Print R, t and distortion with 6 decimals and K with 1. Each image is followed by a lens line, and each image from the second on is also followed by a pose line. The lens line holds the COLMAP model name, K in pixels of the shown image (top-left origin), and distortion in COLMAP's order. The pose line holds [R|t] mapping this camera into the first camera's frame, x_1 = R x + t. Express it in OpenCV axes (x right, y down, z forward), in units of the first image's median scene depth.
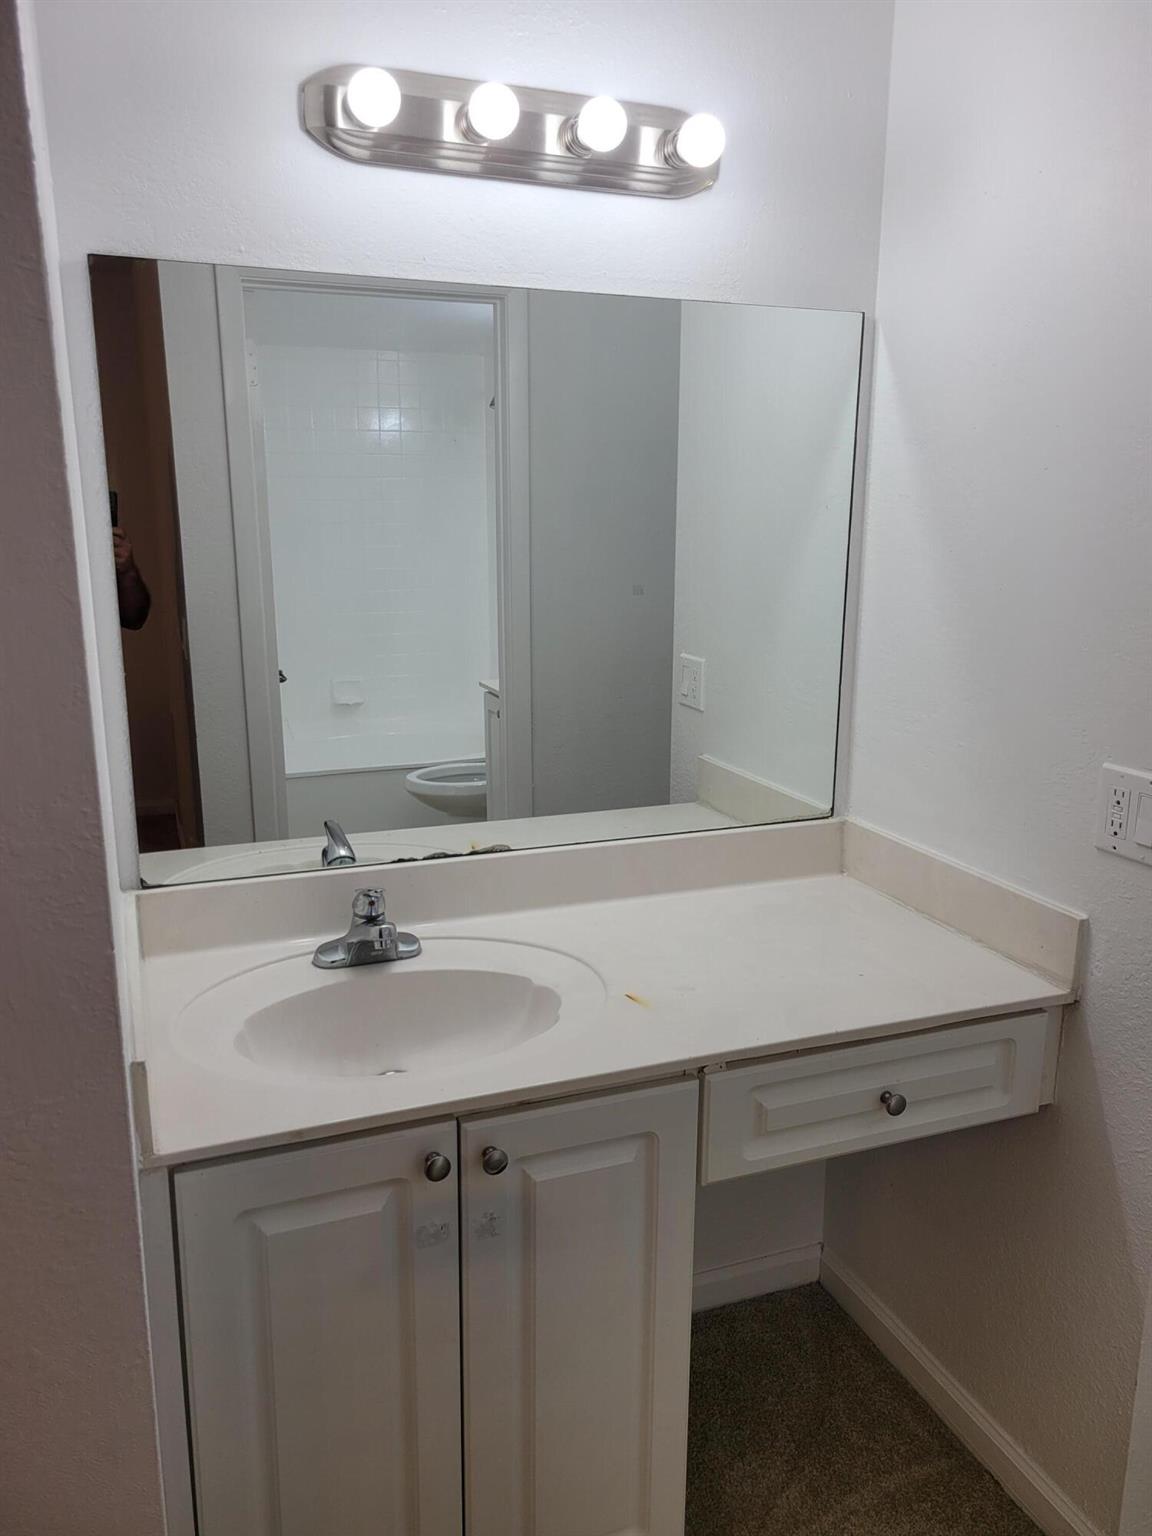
lens RADIAL K [[1147.6, 0, 586.5], [0, 1147.6, 760.8], [0, 0, 1]] dist [0.051971, -0.026972]
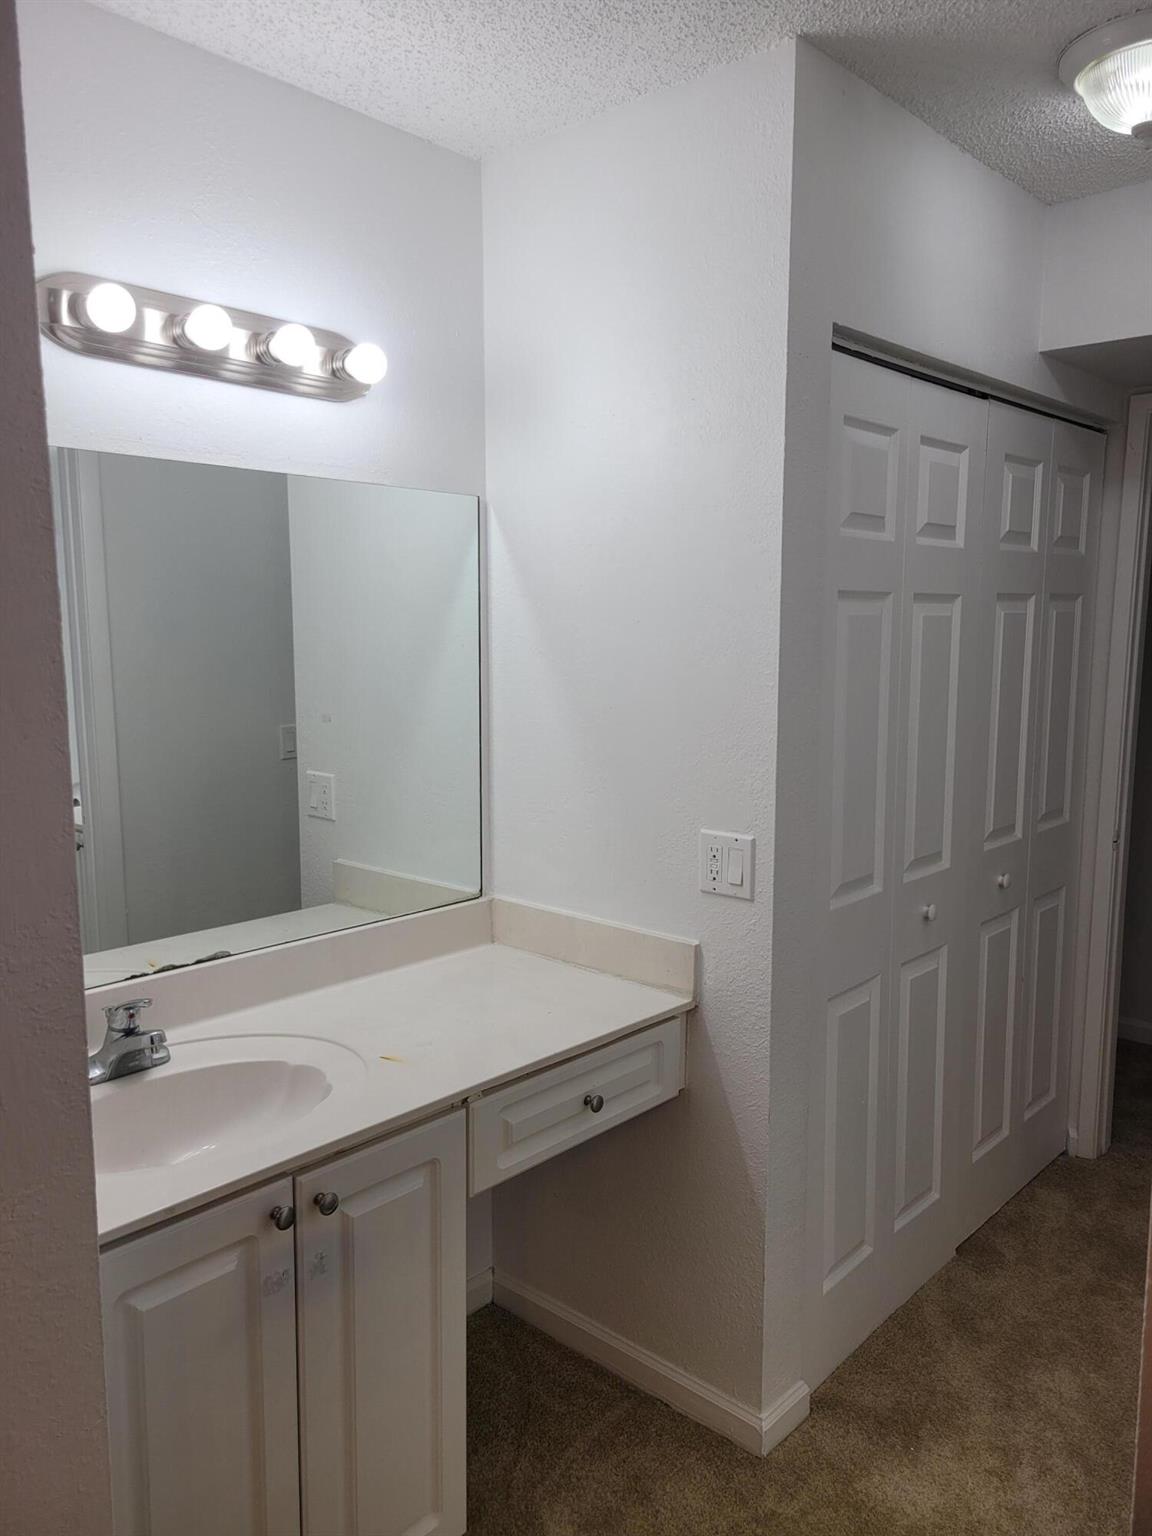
lens RADIAL K [[1147.6, 0, 576.3], [0, 1147.6, 767.2], [0, 0, 1]] dist [0.051971, -0.026972]
pose [[0.895094, -0.056512, 0.442281, -0.278952], [0.096425, 0.992996, -0.068269, 0.006916], [-0.435325, 0.103754, 0.894275, -0.172670]]
